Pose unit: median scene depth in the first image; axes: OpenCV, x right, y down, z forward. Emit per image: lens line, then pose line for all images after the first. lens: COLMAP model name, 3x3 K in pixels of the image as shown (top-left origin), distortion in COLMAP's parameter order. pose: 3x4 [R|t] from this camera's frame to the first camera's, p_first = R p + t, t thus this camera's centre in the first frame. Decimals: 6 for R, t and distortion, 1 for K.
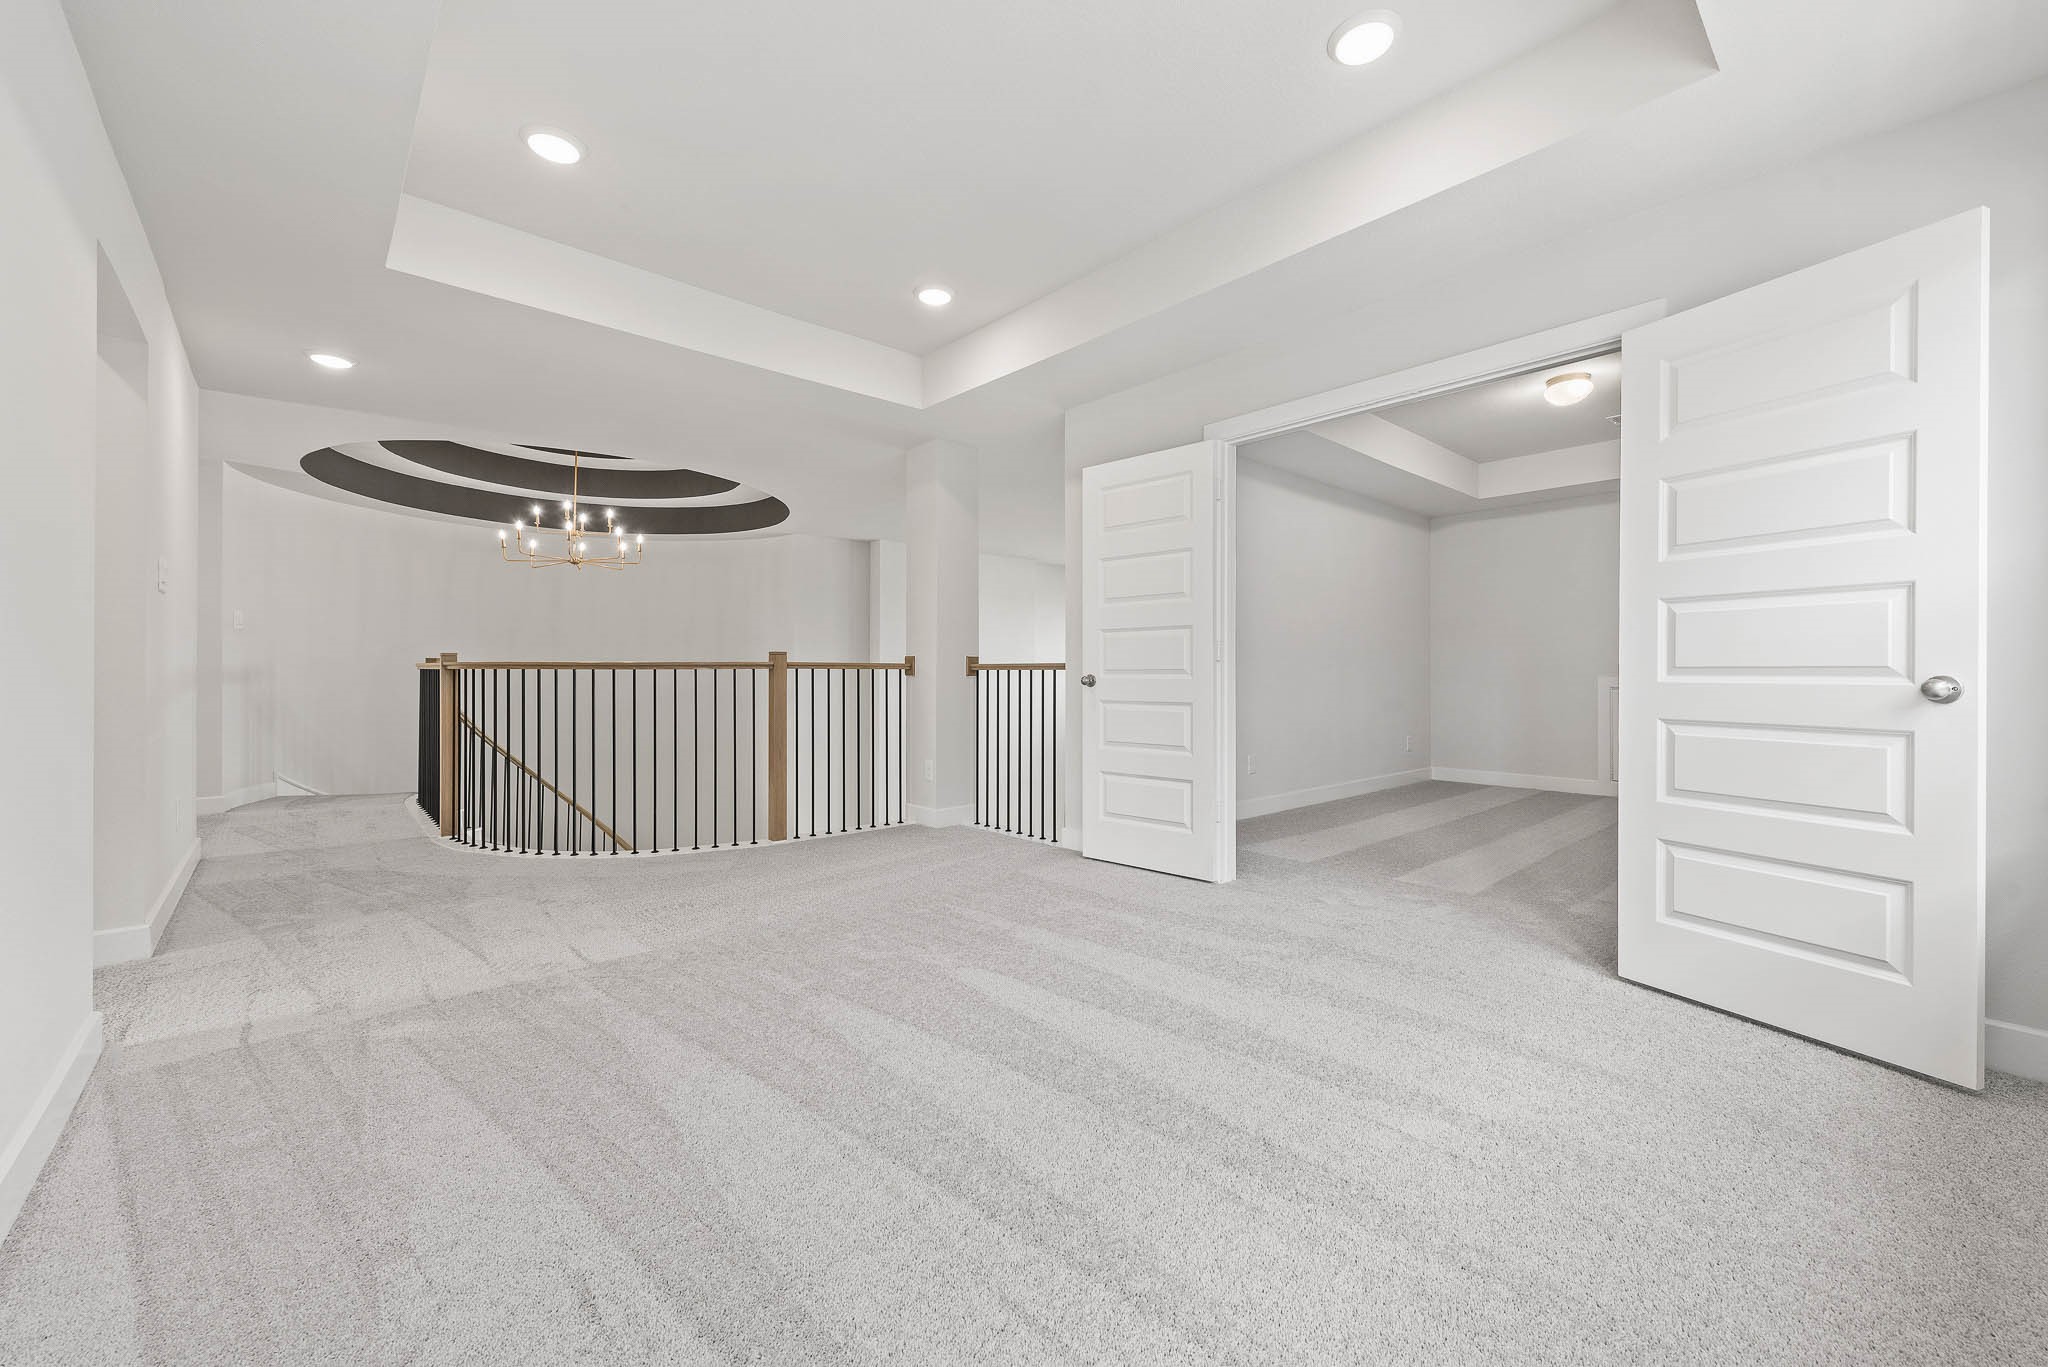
lens RADIAL K [[804.4, 0, 1015.2], [0, 804.4, 674.2], [0, 0, 1]] dist [0.011994, -0.003376]
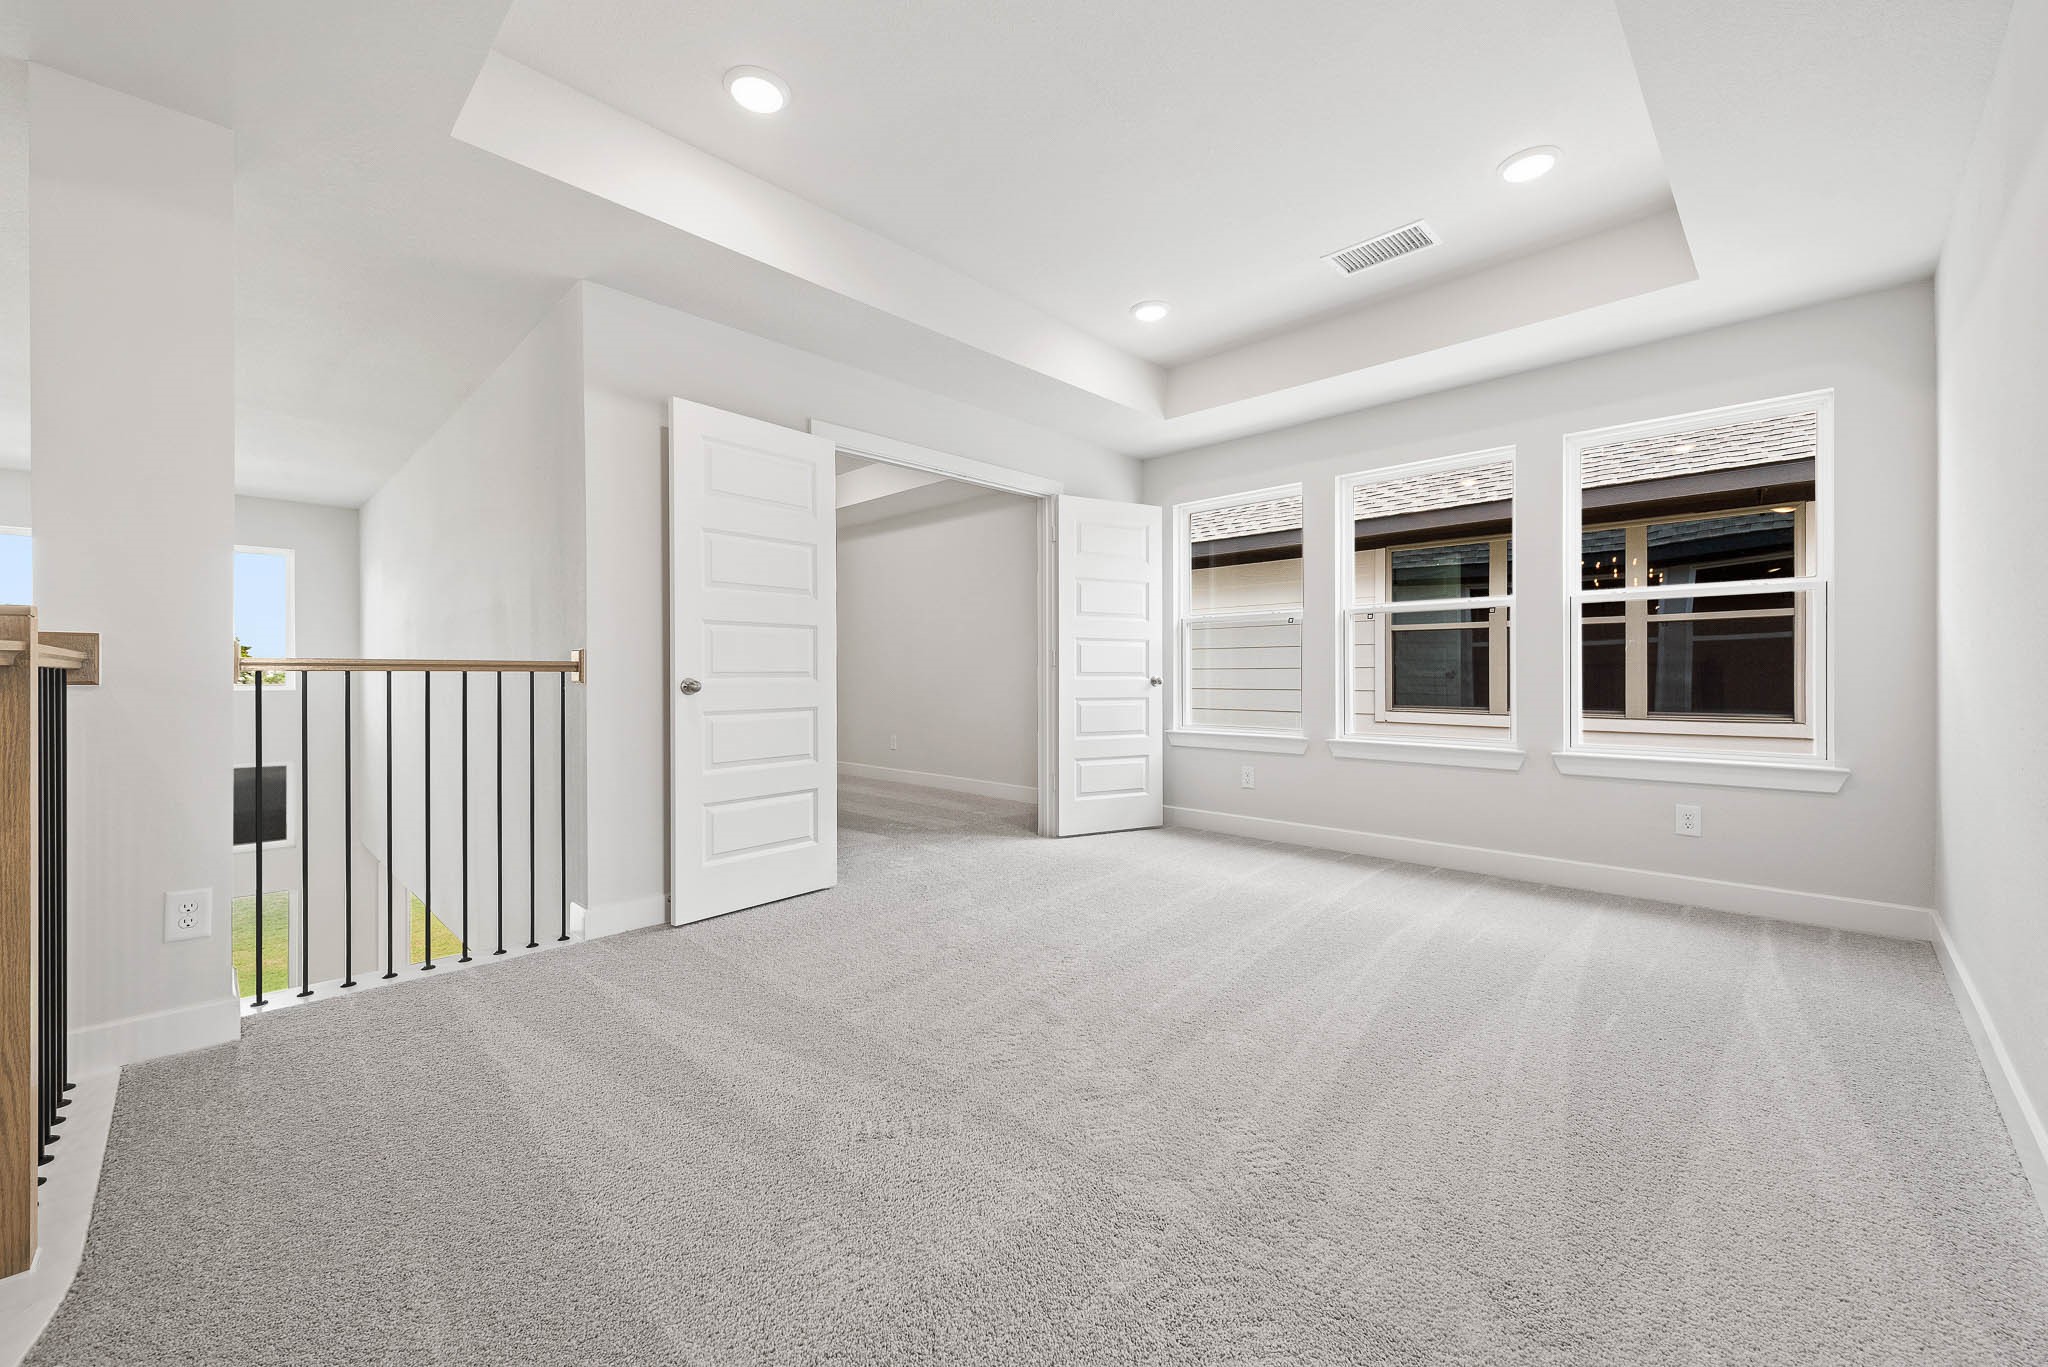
lens RADIAL K [[804.4, 0, 1017.9], [0, 804.4, 674.1], [0, 0, 1]] dist [0.011994, -0.003376]
pose [[-0.072488, -0.004851, 0.997358, -1.057386], [-0.000586, 0.999988, 0.004821, -0.011557], [-0.997369, -0.000235, -0.072490, 1.172516]]
